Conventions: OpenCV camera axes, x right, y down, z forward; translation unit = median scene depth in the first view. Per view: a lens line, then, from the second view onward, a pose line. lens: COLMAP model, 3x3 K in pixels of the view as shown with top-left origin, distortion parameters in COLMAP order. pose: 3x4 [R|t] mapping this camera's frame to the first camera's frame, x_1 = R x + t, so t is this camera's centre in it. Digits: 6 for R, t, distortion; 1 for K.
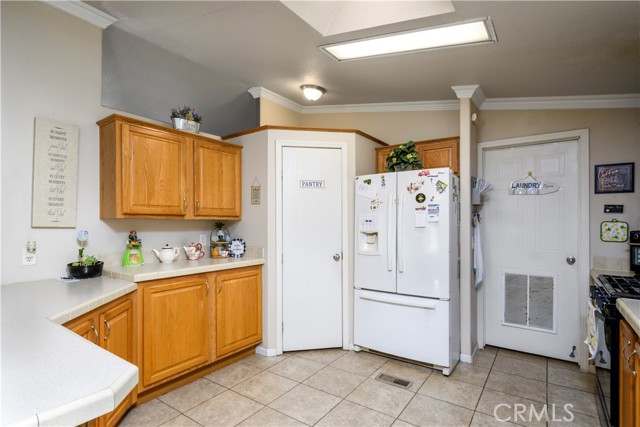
lens RADIAL K [[317.7, 0, 318.6], [0, 317.7, 221.6], [0, 0, 1]] dist [0.003454, 0.000154]
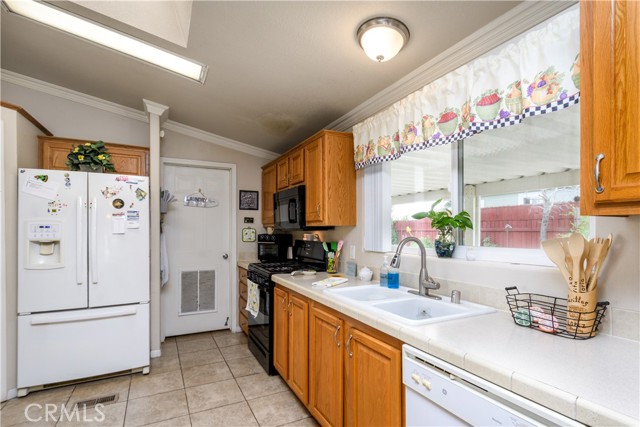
lens RADIAL K [[311.6, 0, 306.6], [0, 311.6, 229.4], [0, 0, 1]] dist [0.000540, 0.000164]
pose [[0.479114, 0.000313, 0.877753, -0.225648], [-0.003701, 0.999992, 0.001664, 0.000626], [-0.877745, -0.004046, 0.479111, 0.037892]]
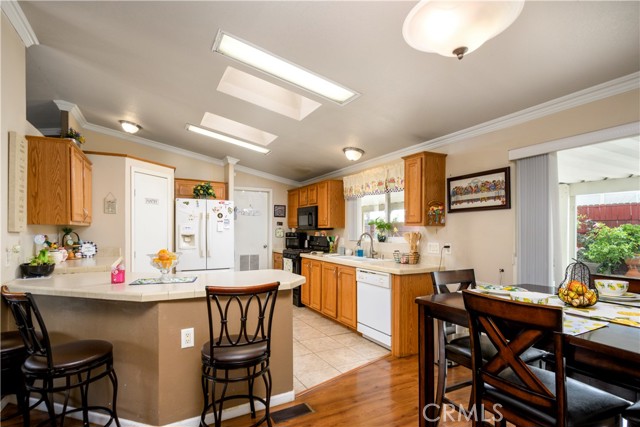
lens RADIAL K [[317.7, 0, 318.6], [0, 317.7, 221.6], [0, 0, 1]] dist [0.003454, 0.000154]
pose [[0.435753, 0.024698, 0.899727, -1.026713], [-0.008276, 0.999691, -0.023434, -0.000664], [-0.900028, 0.002765, 0.435823, -0.299366]]
